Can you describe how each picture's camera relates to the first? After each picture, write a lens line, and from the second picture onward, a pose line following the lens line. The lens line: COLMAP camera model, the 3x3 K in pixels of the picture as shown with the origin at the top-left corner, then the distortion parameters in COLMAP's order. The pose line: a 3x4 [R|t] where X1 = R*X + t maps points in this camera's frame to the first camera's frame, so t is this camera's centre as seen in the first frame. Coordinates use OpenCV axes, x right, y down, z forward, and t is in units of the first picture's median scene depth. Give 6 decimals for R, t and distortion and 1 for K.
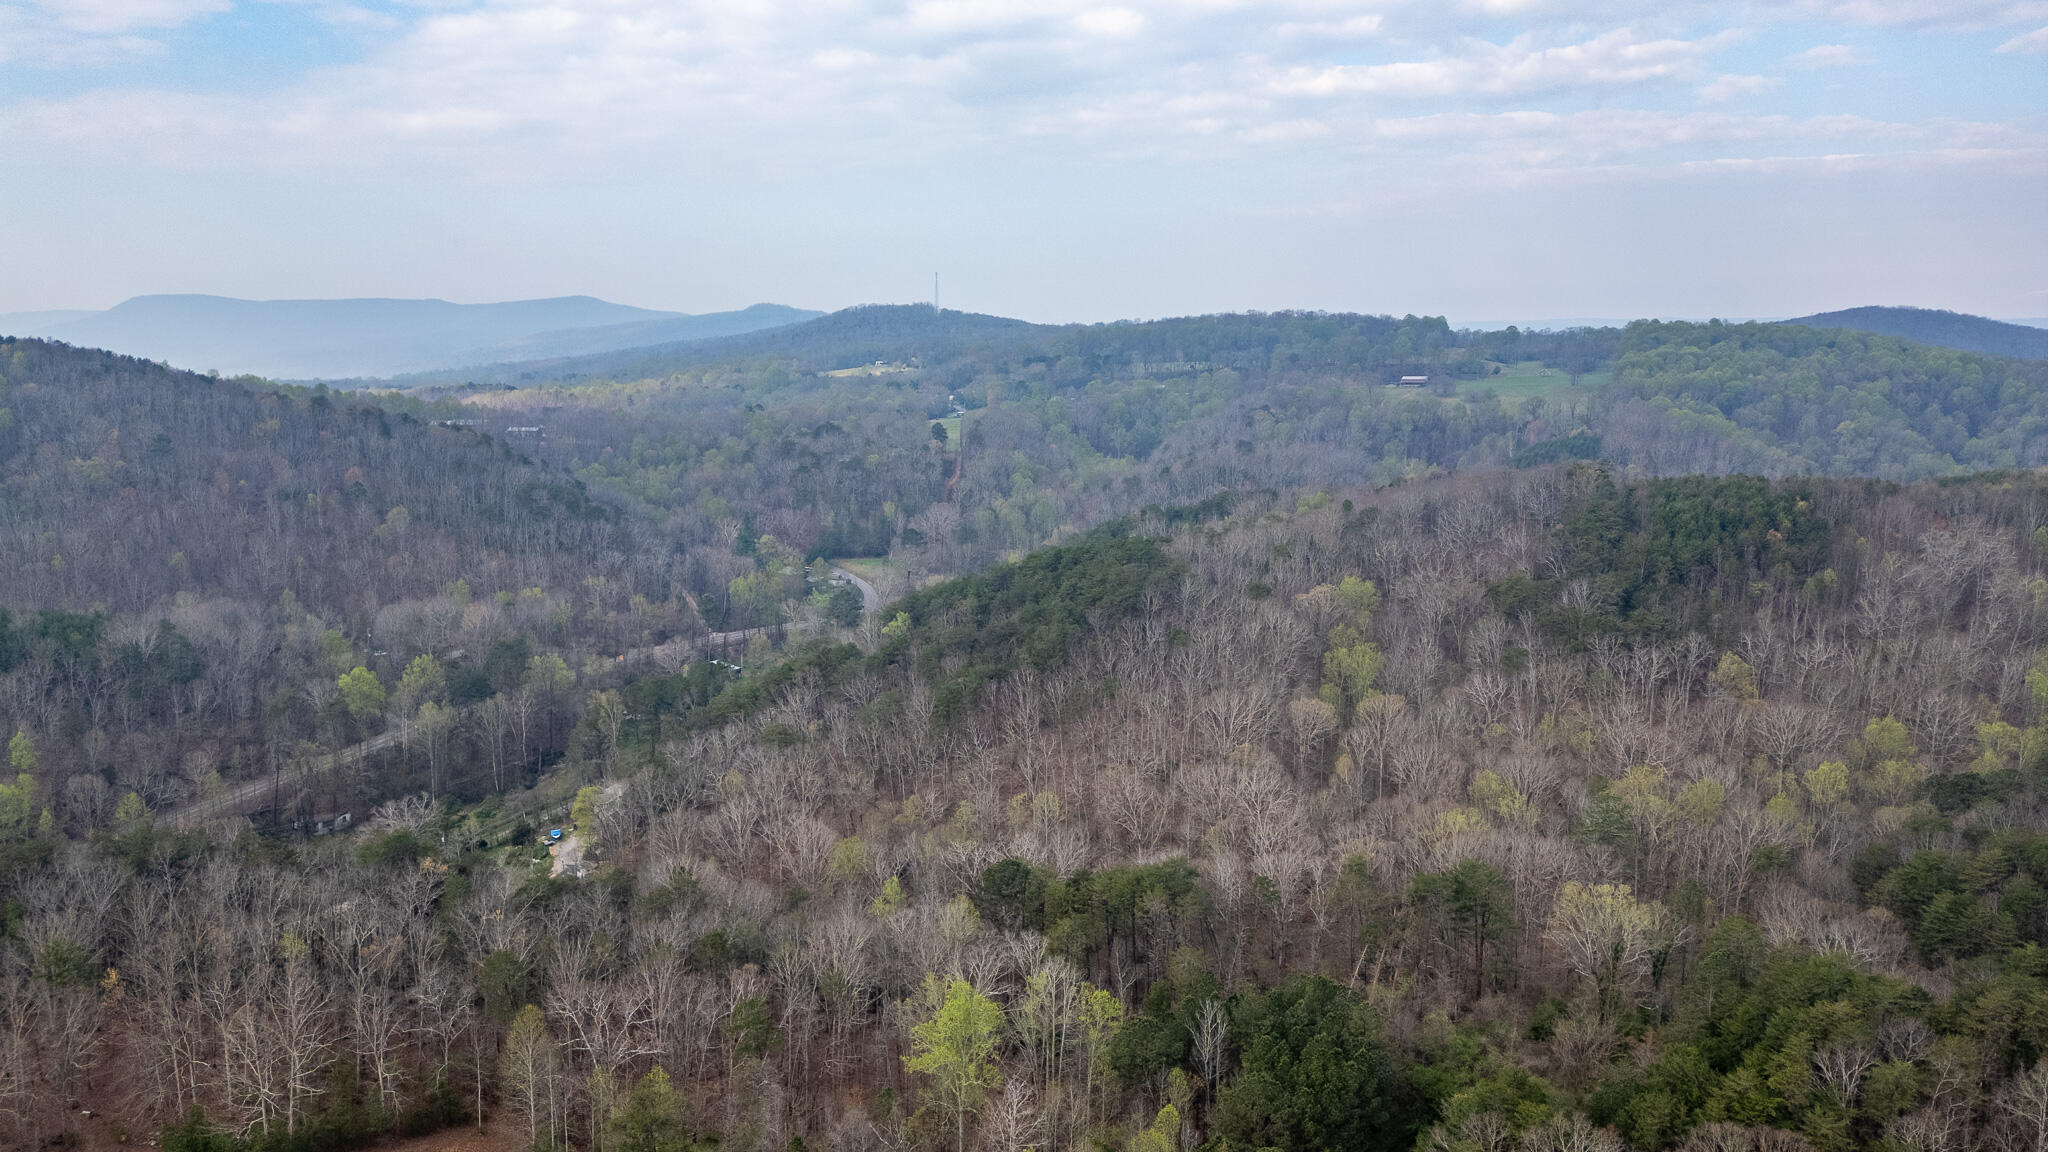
lens RADIAL K [[1444.9, 0, 1019.2], [0, 1444.9, 577.5], [0, 0, 1]] dist [0.060764, -0.046327]
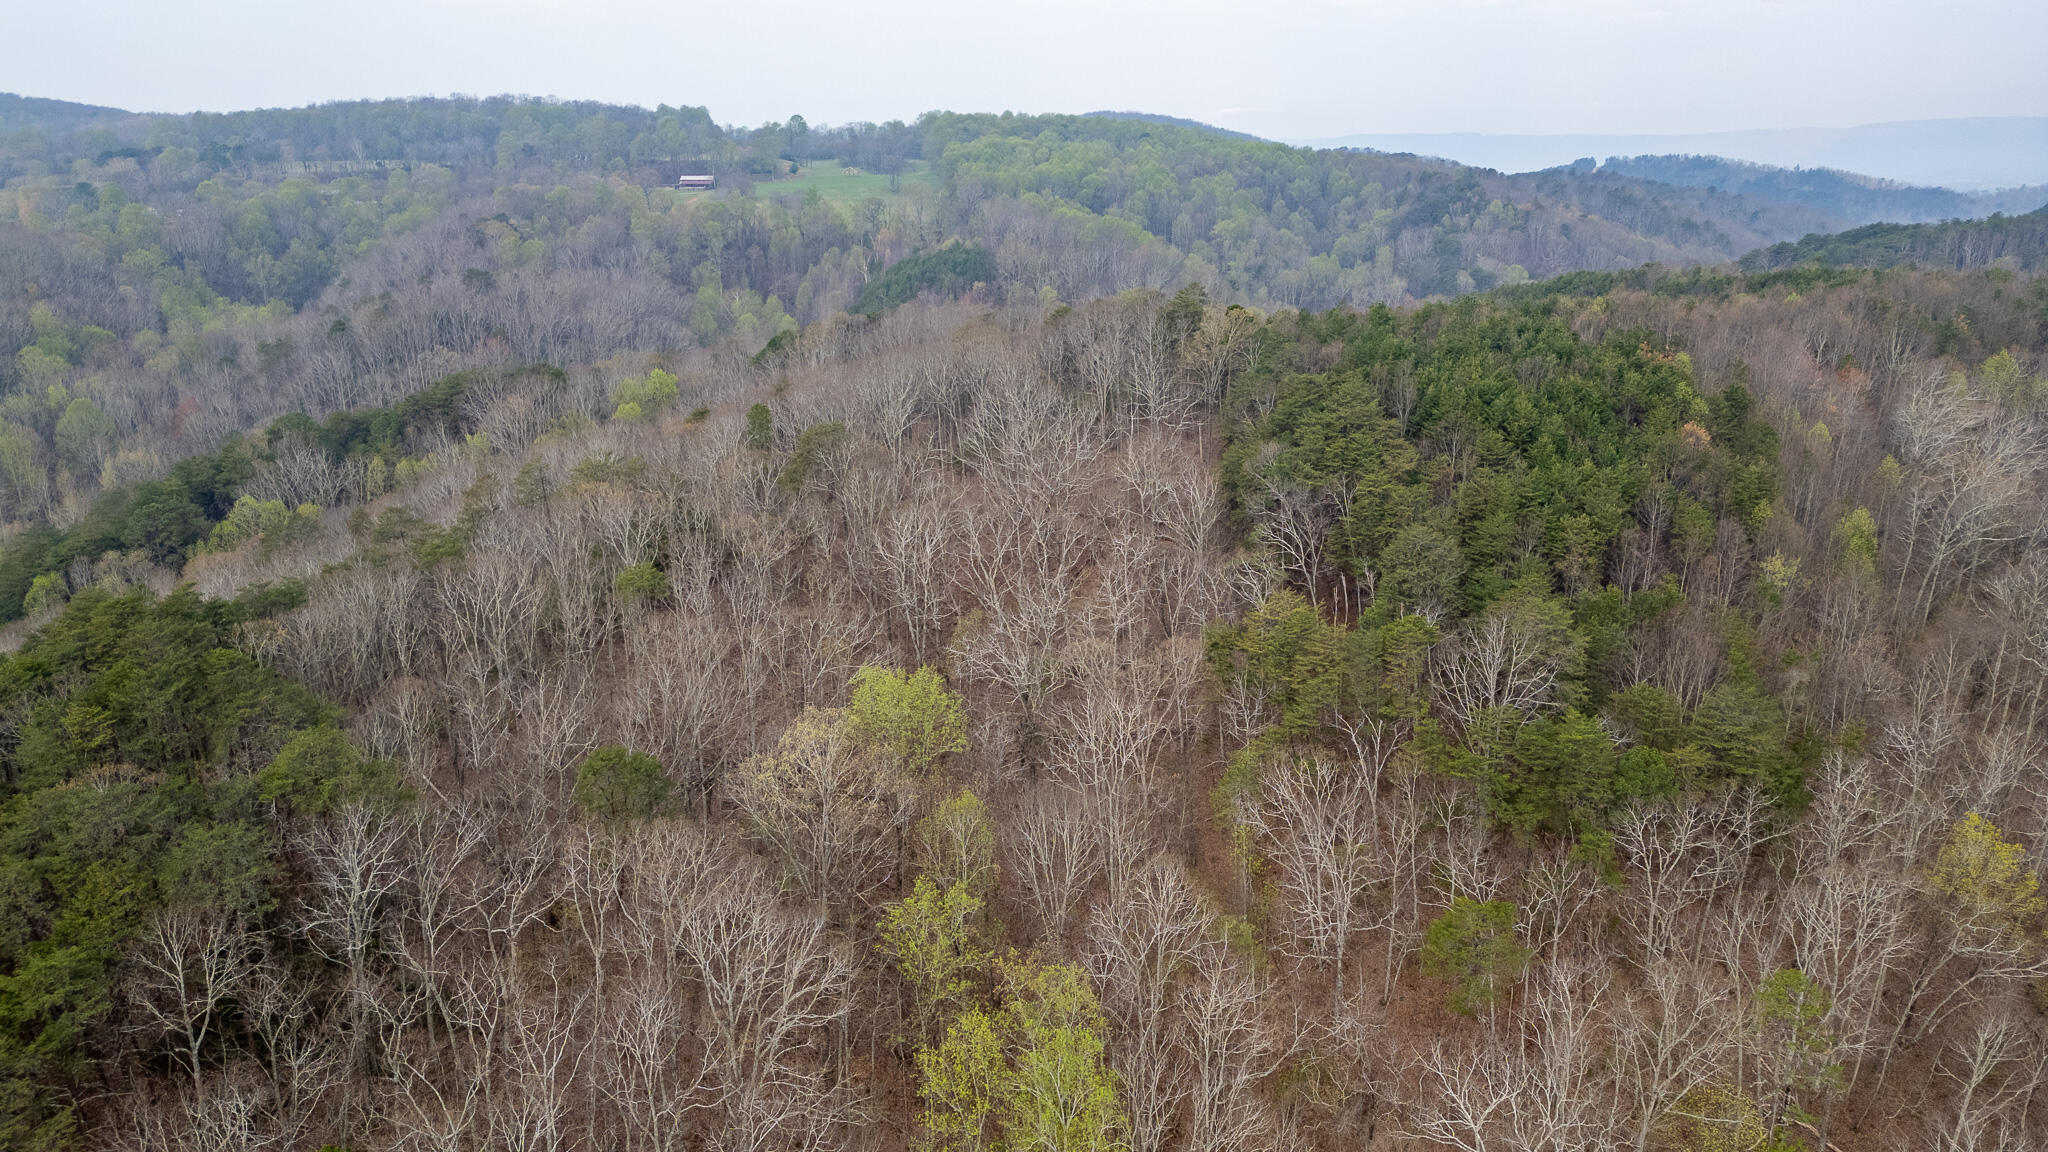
lens RADIAL K [[1444.9, 0, 1026.1], [0, 1444.9, 572.6], [0, 0, 1]] dist [0.060764, -0.046327]
pose [[0.871147, -0.137427, 0.471399, 0.042461], [0.081883, 0.987251, 0.136493, -0.028535], [-0.484147, -0.080306, 0.871294, 0.291344]]
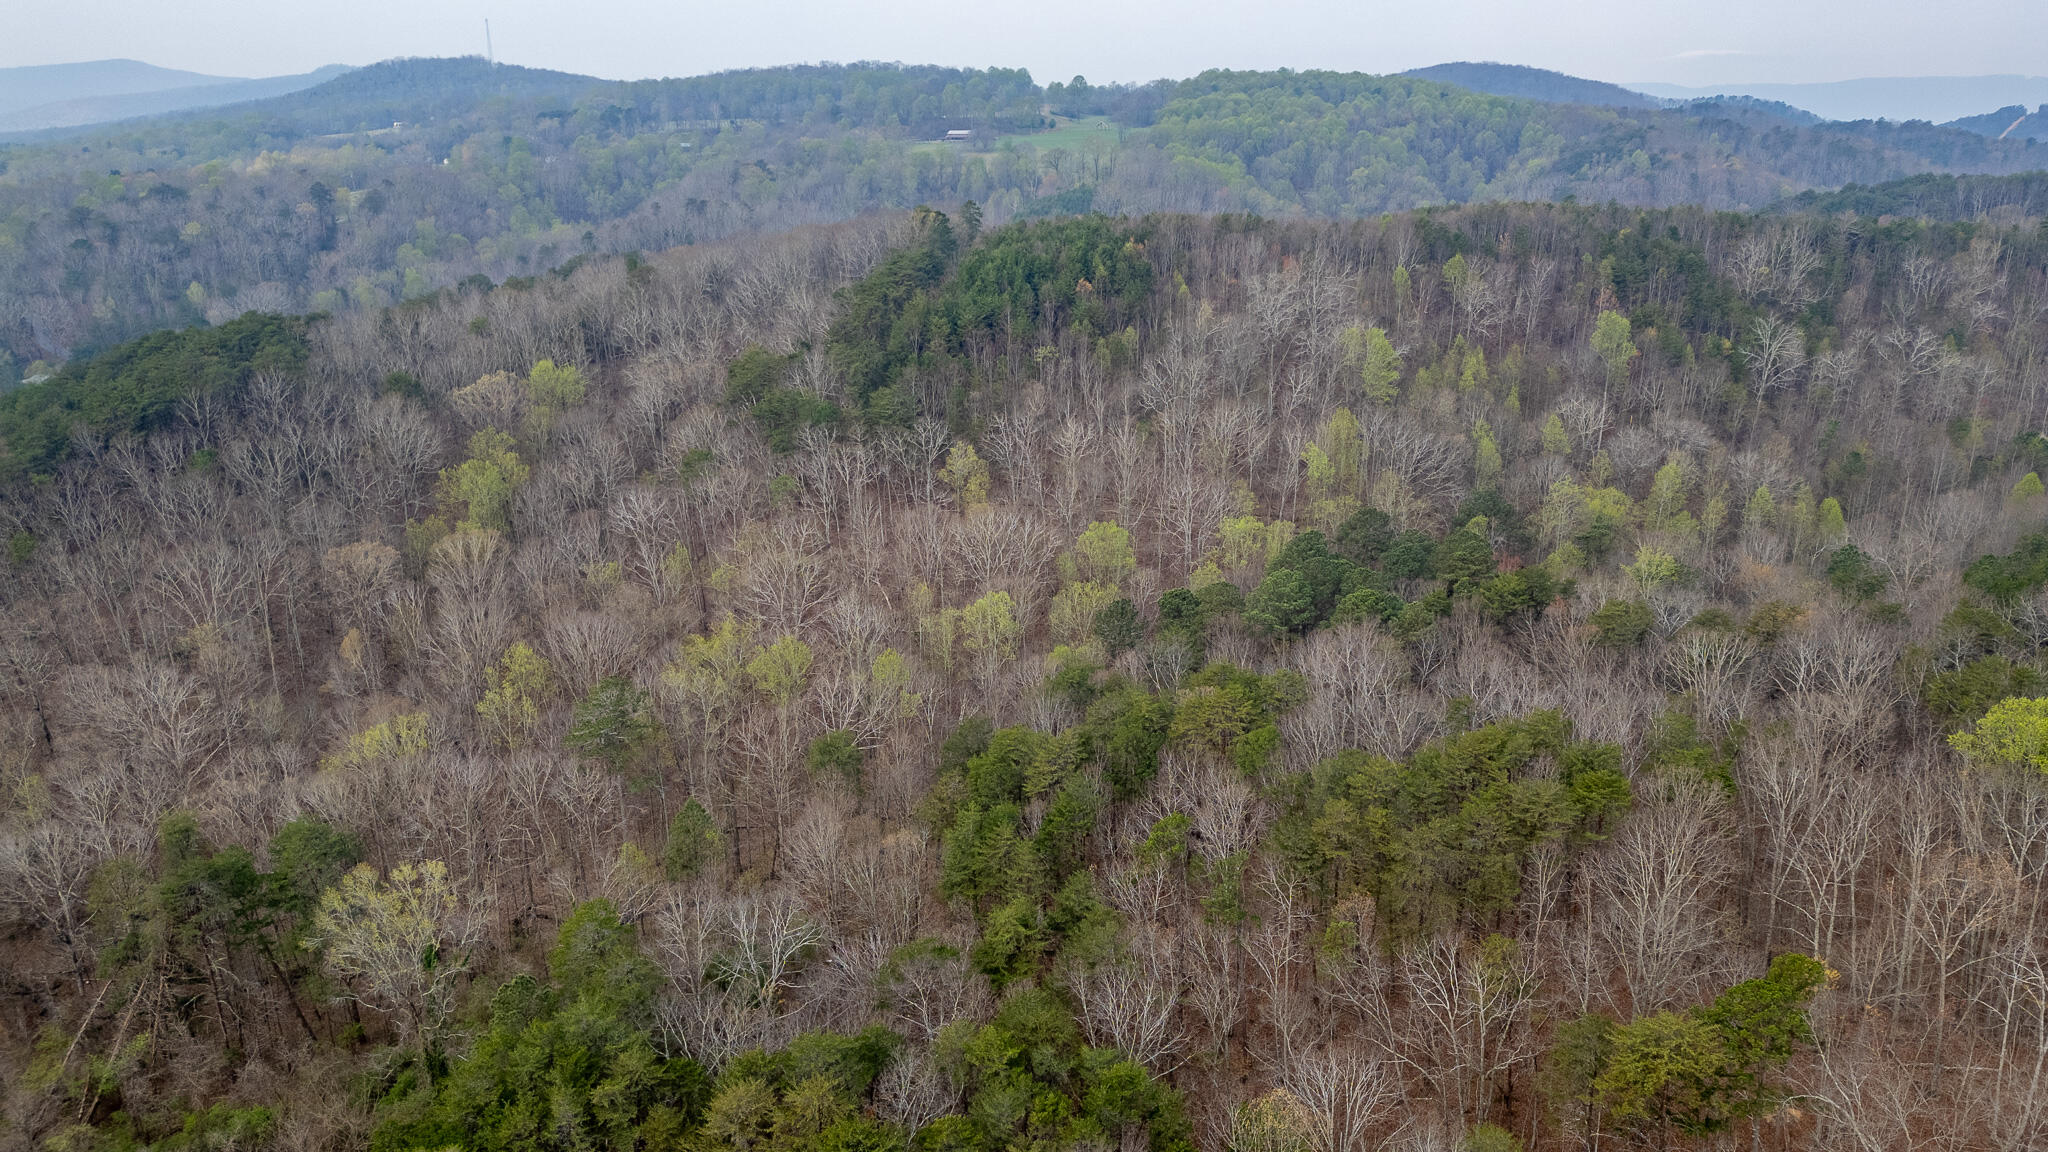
lens RADIAL K [[1444.9, 0, 1009.0], [0, 1444.9, 576.6], [0, 0, 1]] dist [0.060764, -0.046327]
pose [[0.978419, -0.070934, 0.194075, 0.131396], [0.041898, 0.987825, 0.149823, 0.003085], [-0.202340, -0.138458, 0.969478, 0.093034]]
